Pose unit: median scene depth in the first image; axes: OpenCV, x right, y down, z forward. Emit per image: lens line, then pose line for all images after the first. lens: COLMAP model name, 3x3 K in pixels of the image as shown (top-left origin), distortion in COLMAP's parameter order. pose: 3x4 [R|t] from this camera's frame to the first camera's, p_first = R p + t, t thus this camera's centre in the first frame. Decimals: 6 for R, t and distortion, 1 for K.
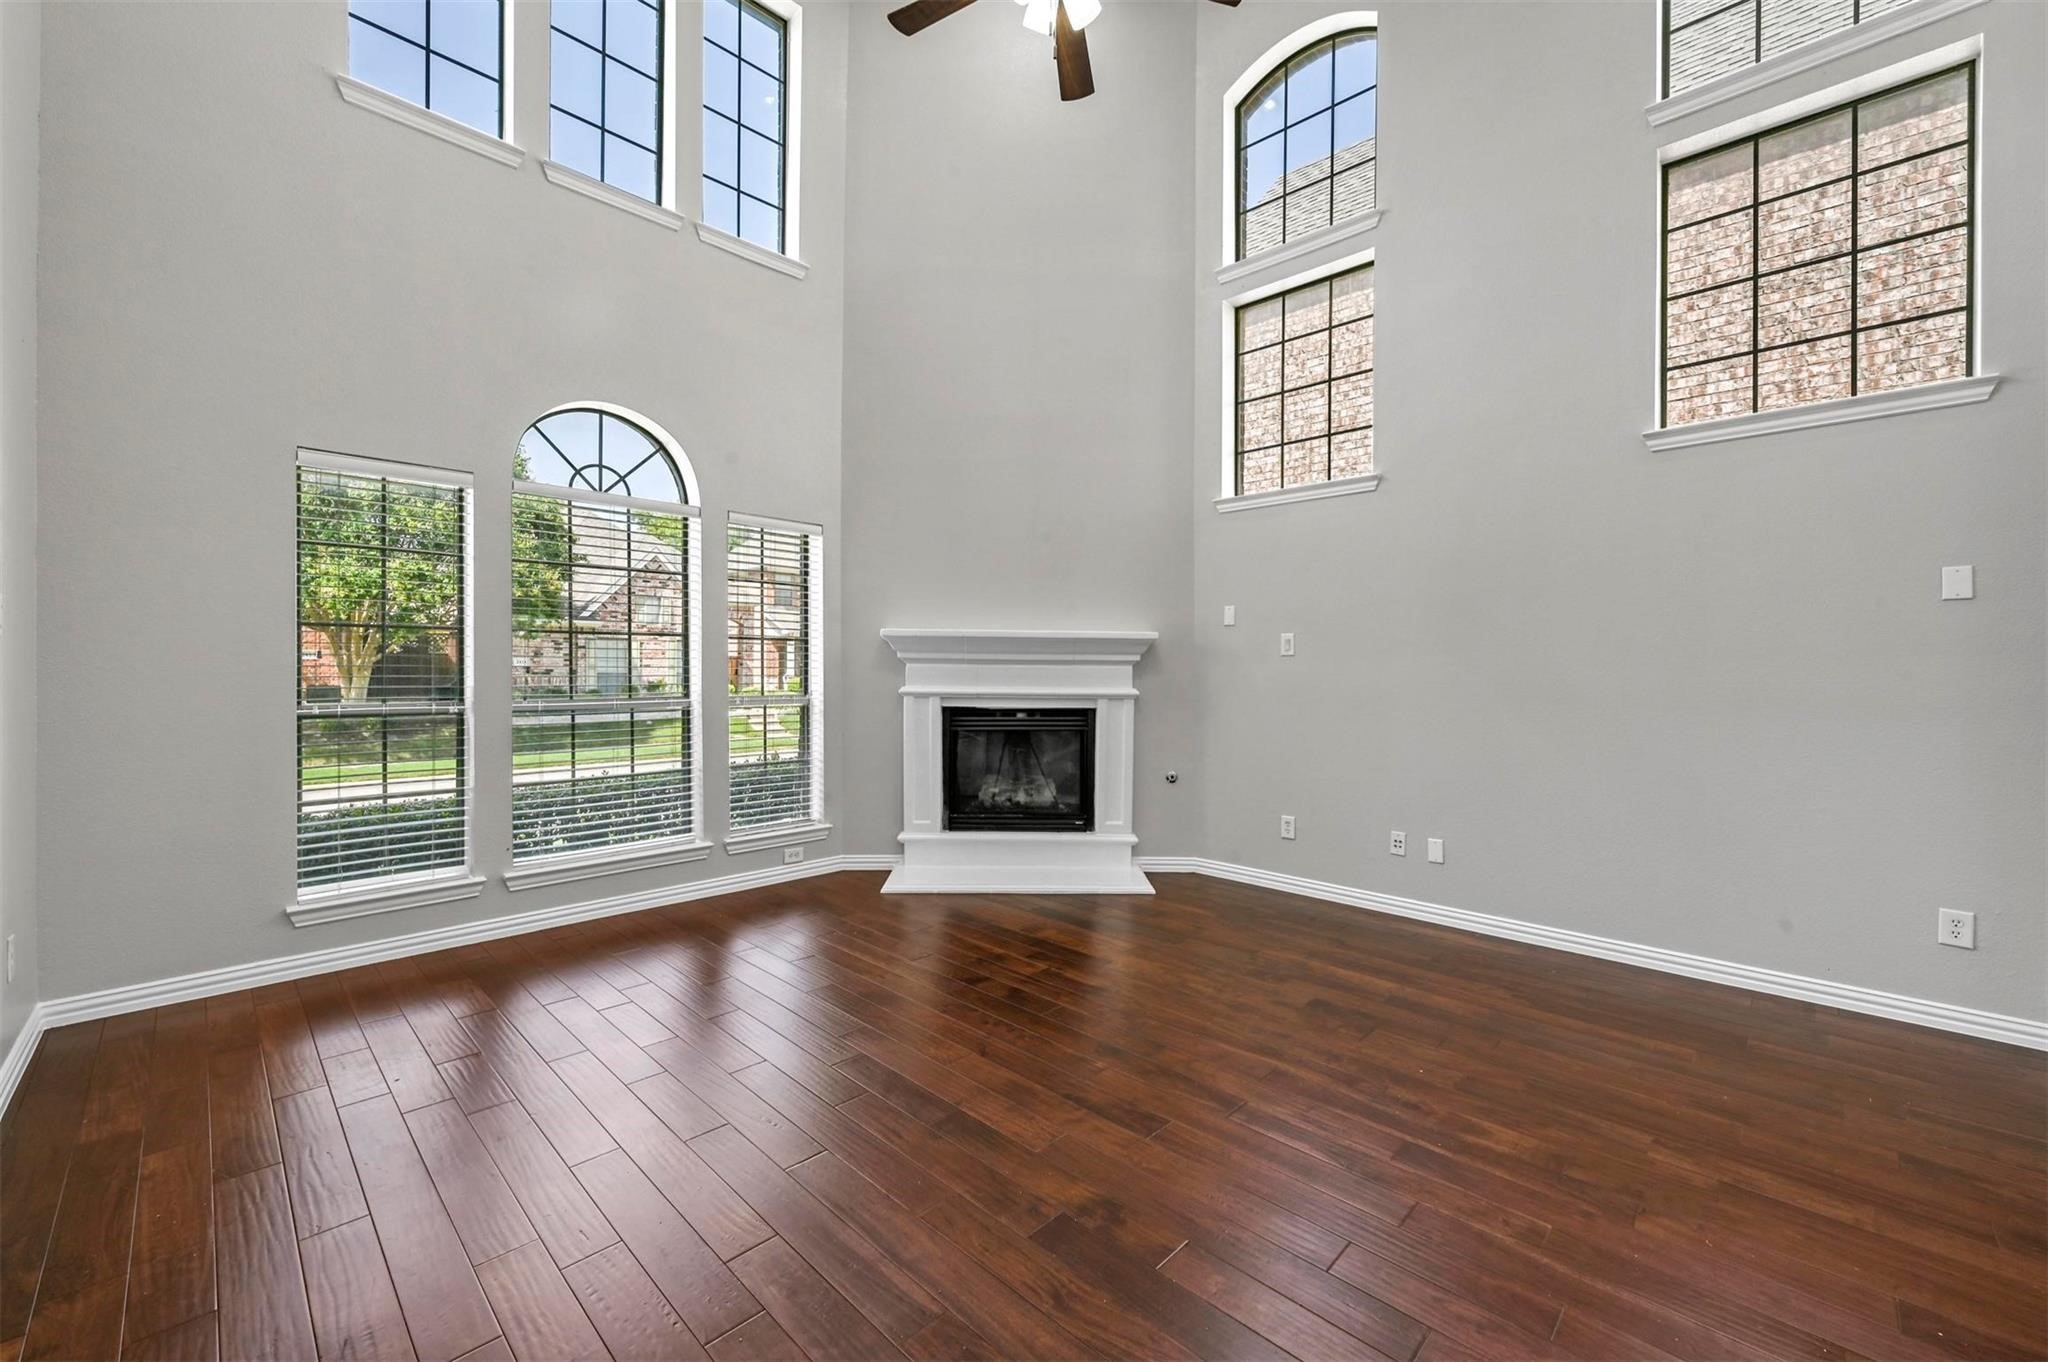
lens RADIAL K [[811.1, 0, 1016.8], [0, 811.1, 669.3], [0, 0, 1]] dist [0.002351, 0.000252]
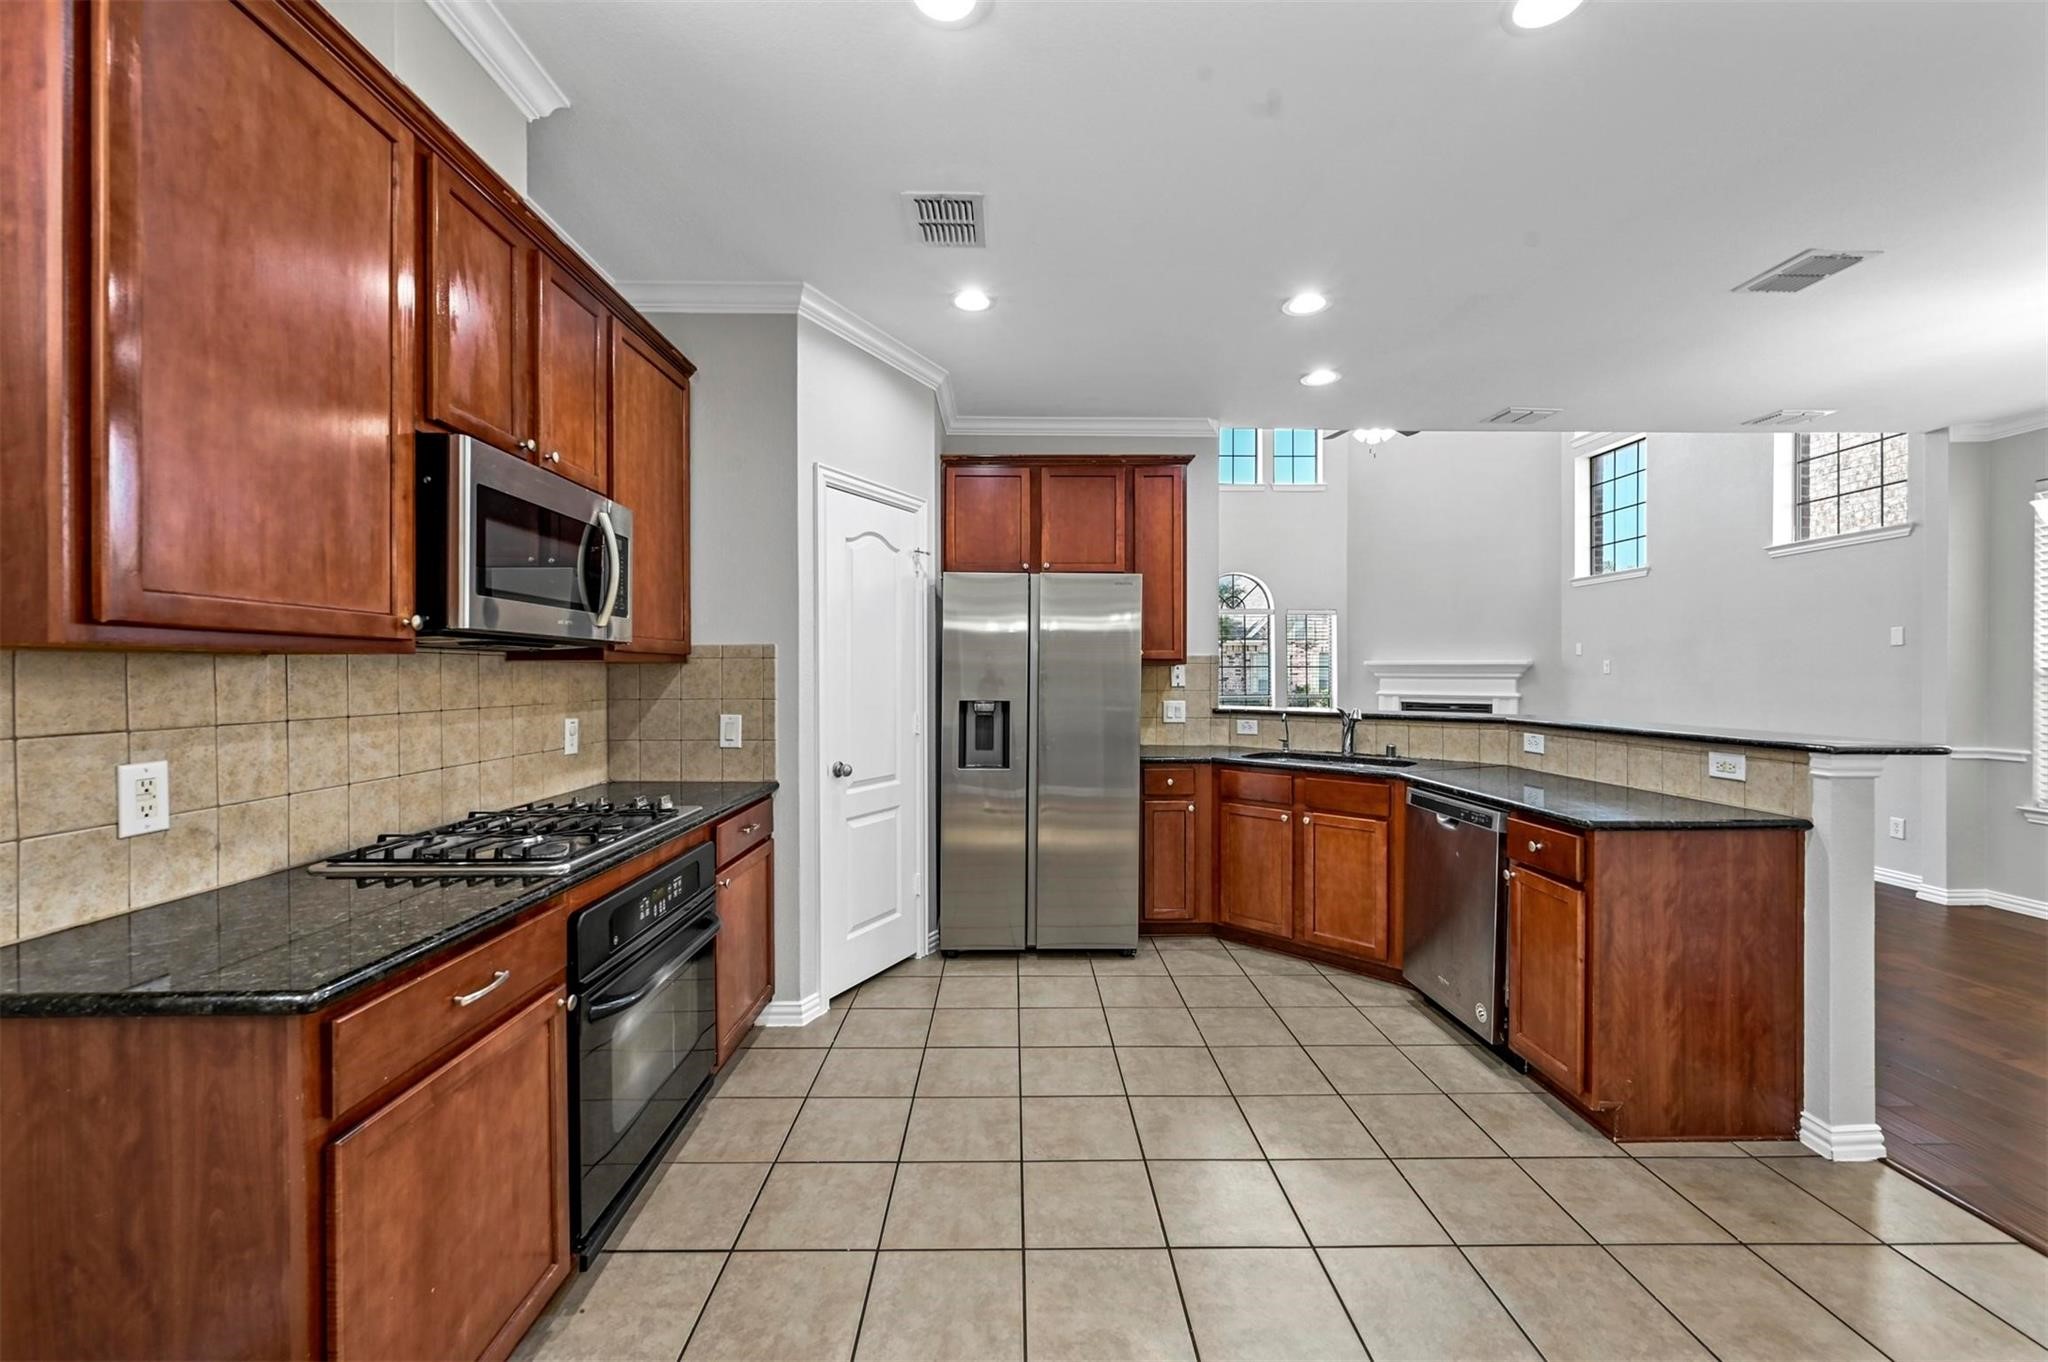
lens RADIAL K [[811.1, 0, 1015.9], [0, 811.1, 674.3], [0, 0, 1]] dist [0.002351, 0.000252]
pose [[0.704858, -0.005527, -0.709327, 0.616676], [0.003391, 0.999984, -0.004423, -0.011899], [0.709340, 0.000712, 0.704866, -0.962144]]
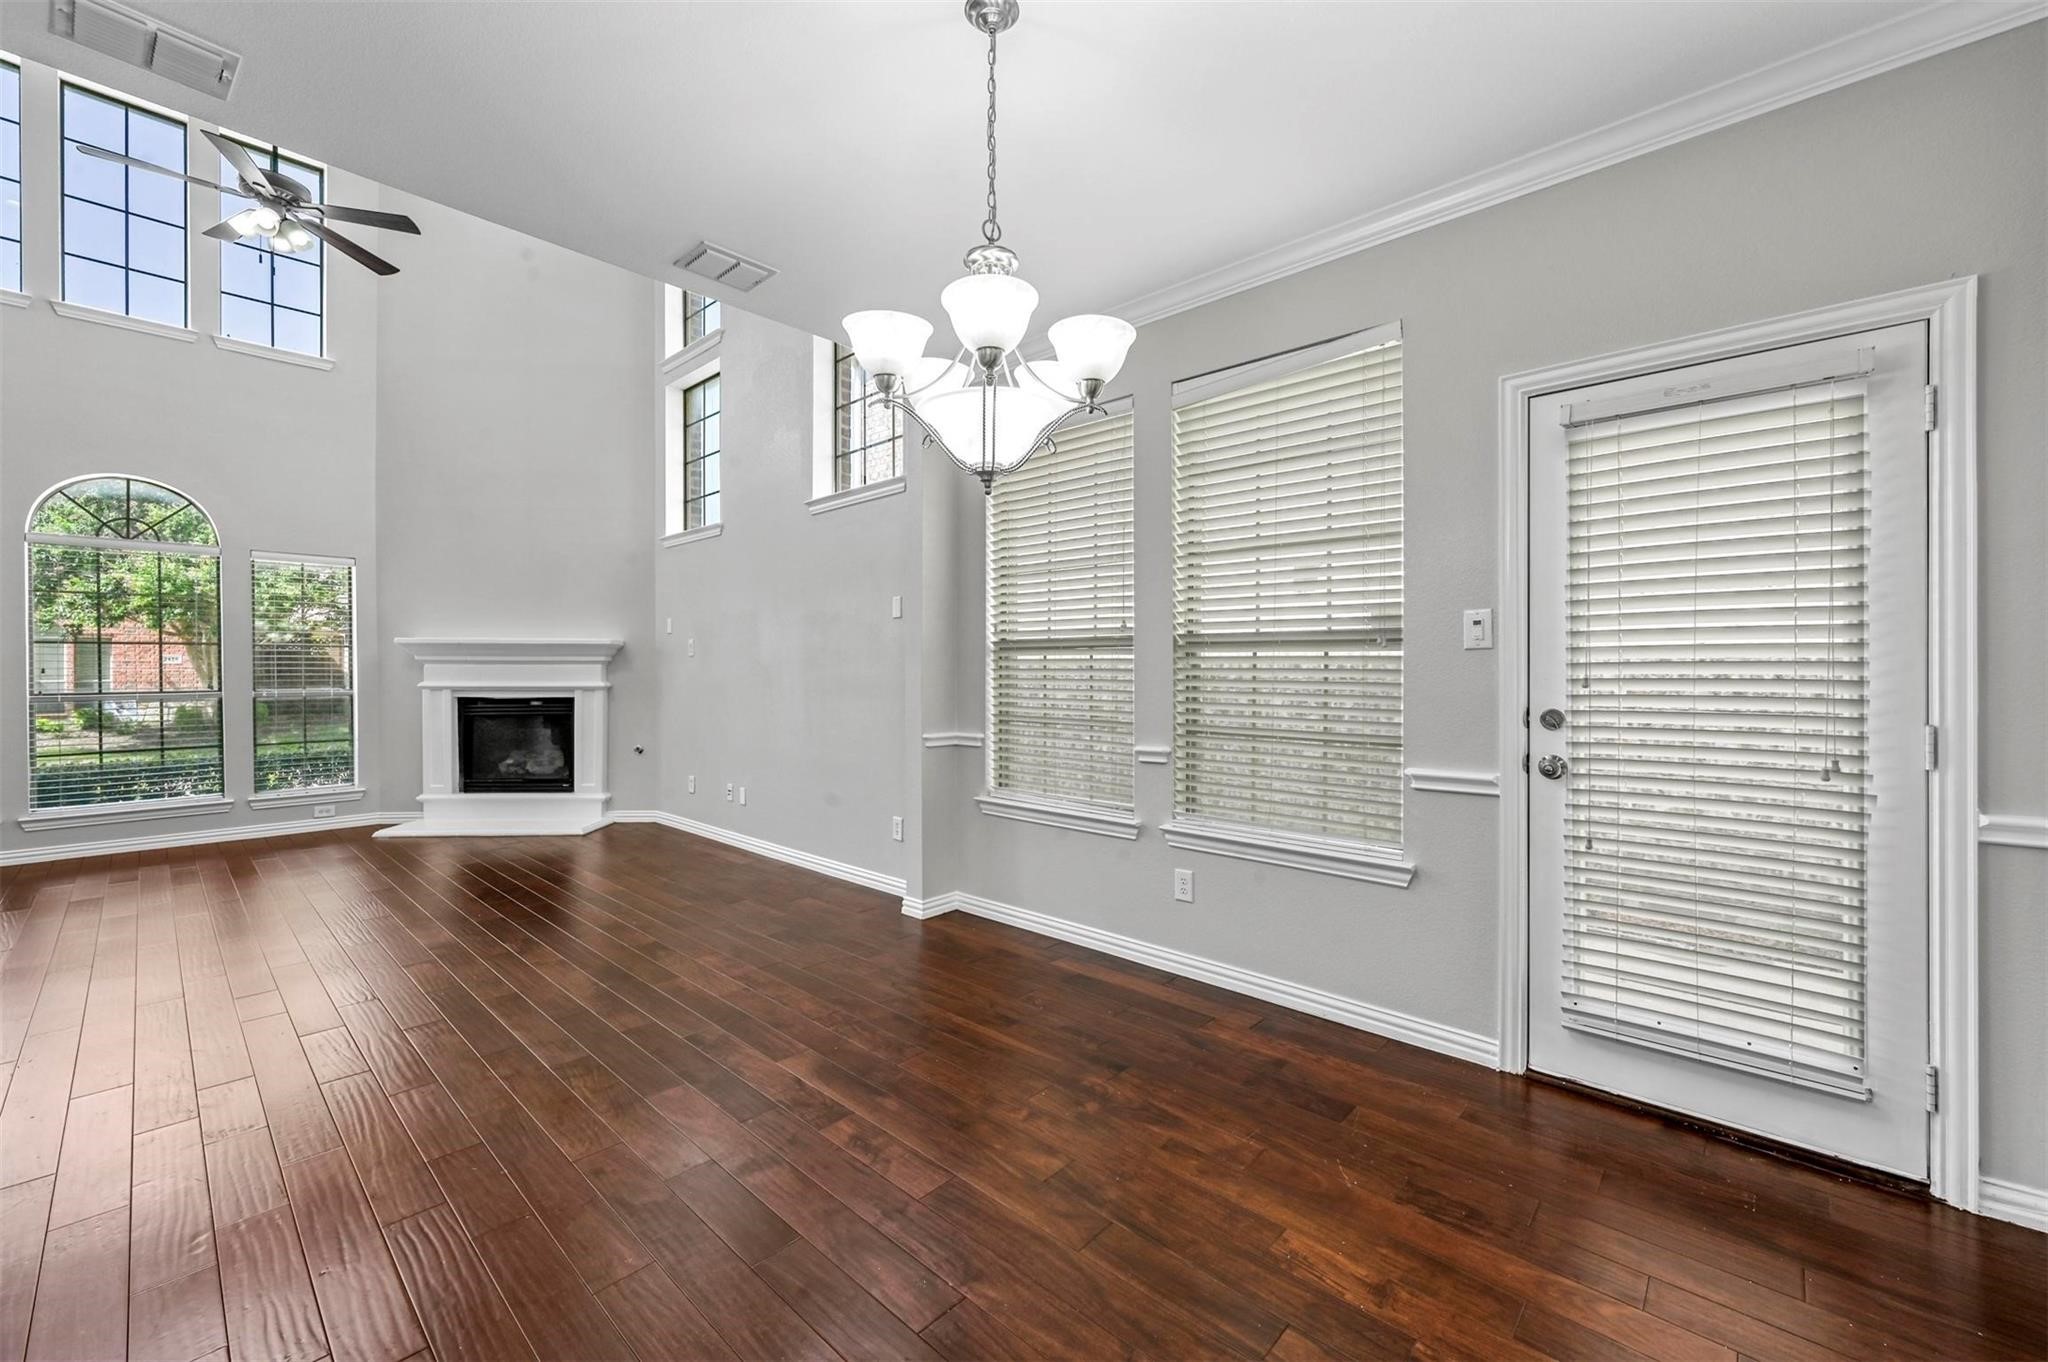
lens RADIAL K [[811.1, 0, 1026.9], [0, 811.1, 679.0], [0, 0, 1]] dist [0.002351, 0.000252]
pose [[0.999548, -0.008367, 0.028870, 0.790081], [0.008034, 0.999900, 0.011625, 0.009240], [-0.028964, -0.011388, 0.999516, -0.328779]]
